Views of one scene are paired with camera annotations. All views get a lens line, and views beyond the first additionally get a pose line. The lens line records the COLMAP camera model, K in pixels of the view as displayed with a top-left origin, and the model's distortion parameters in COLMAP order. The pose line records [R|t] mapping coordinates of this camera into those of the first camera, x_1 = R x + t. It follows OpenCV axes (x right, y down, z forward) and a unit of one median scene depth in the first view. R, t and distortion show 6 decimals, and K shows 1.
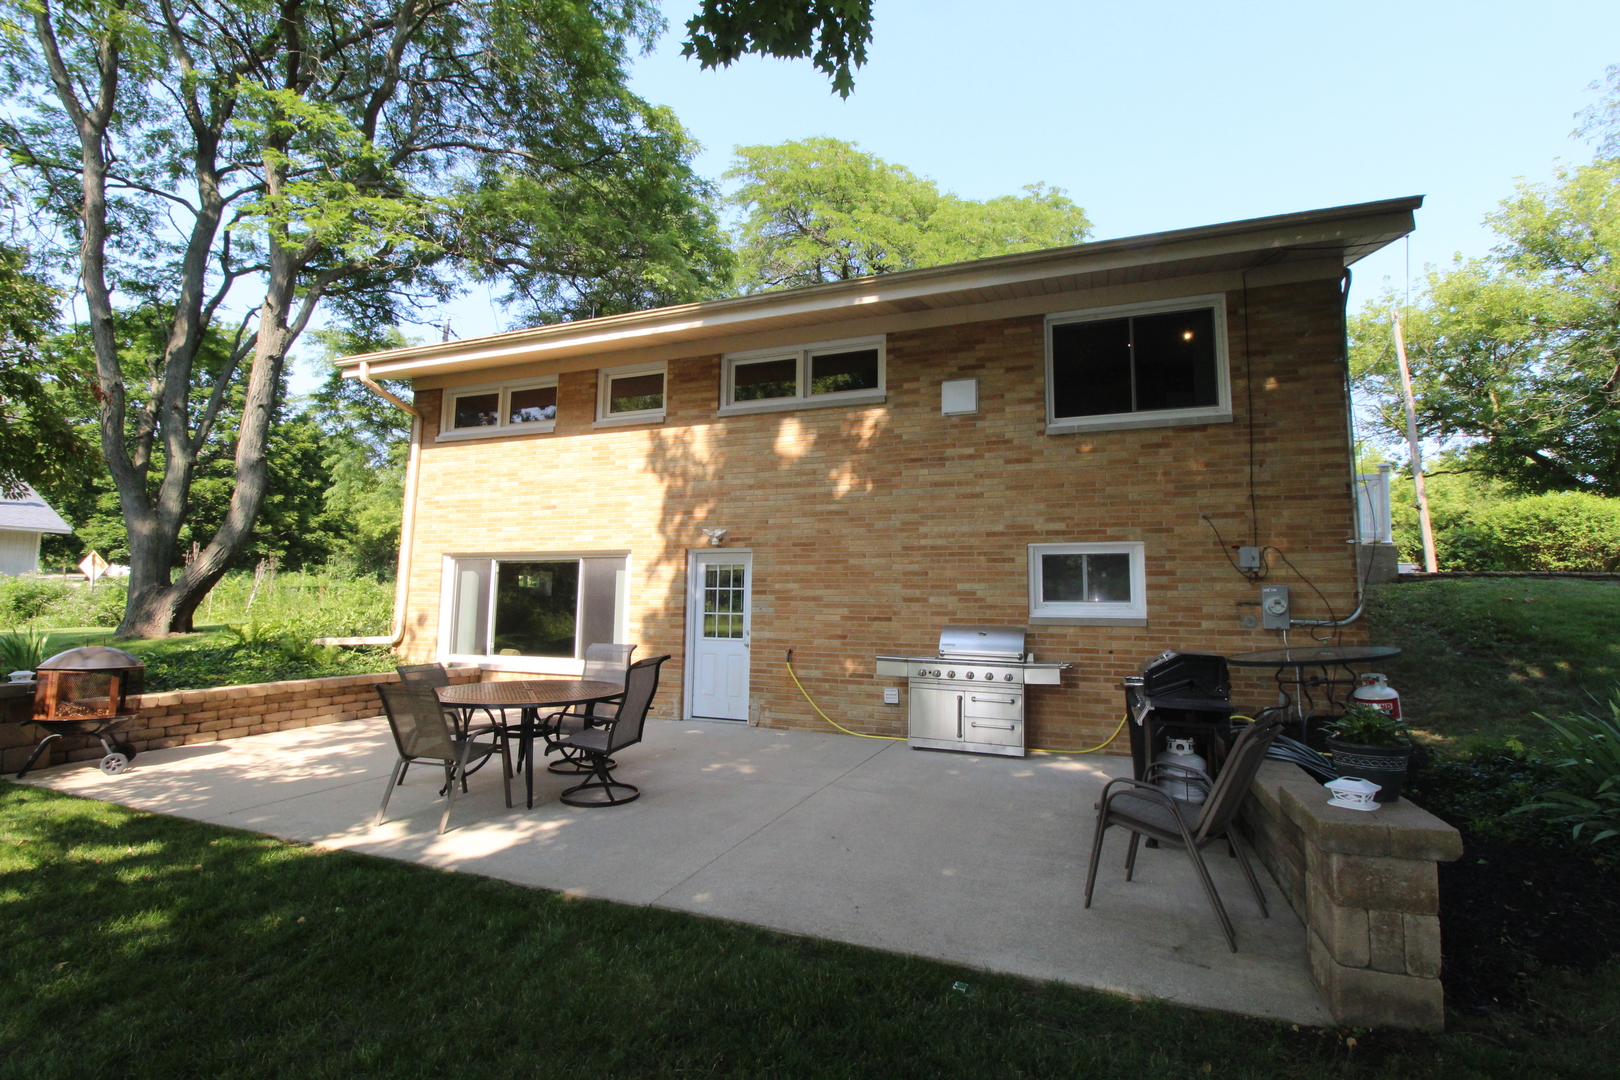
lens RADIAL K [[756.7, 0, 807.3], [0, 756.7, 529.7], [0, 0, 1]] dist [0.000948, -0.000125]
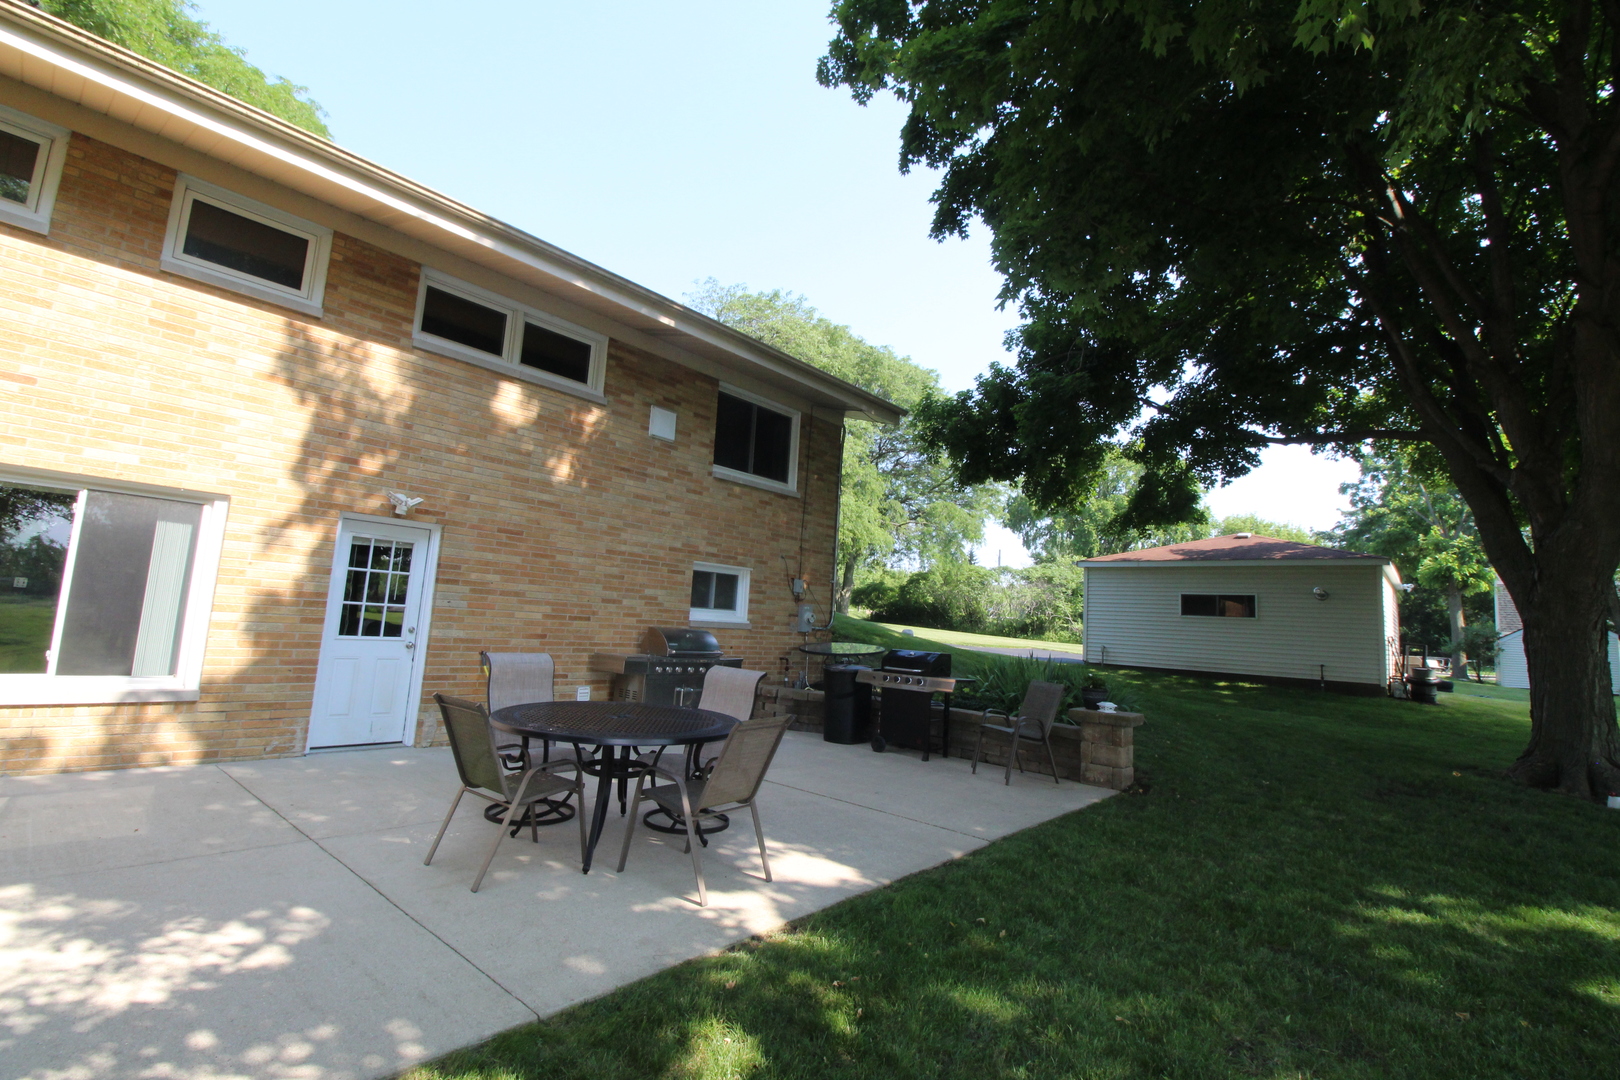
lens RADIAL K [[756.7, 0, 801.9], [0, 756.7, 530.6], [0, 0, 1]] dist [0.000948, -0.000125]
pose [[0.325220, 0.122721, 0.937642, -0.744167], [-0.154039, 0.985175, -0.075514, 0.033222], [-0.933008, -0.119875, 0.339302, 0.391650]]
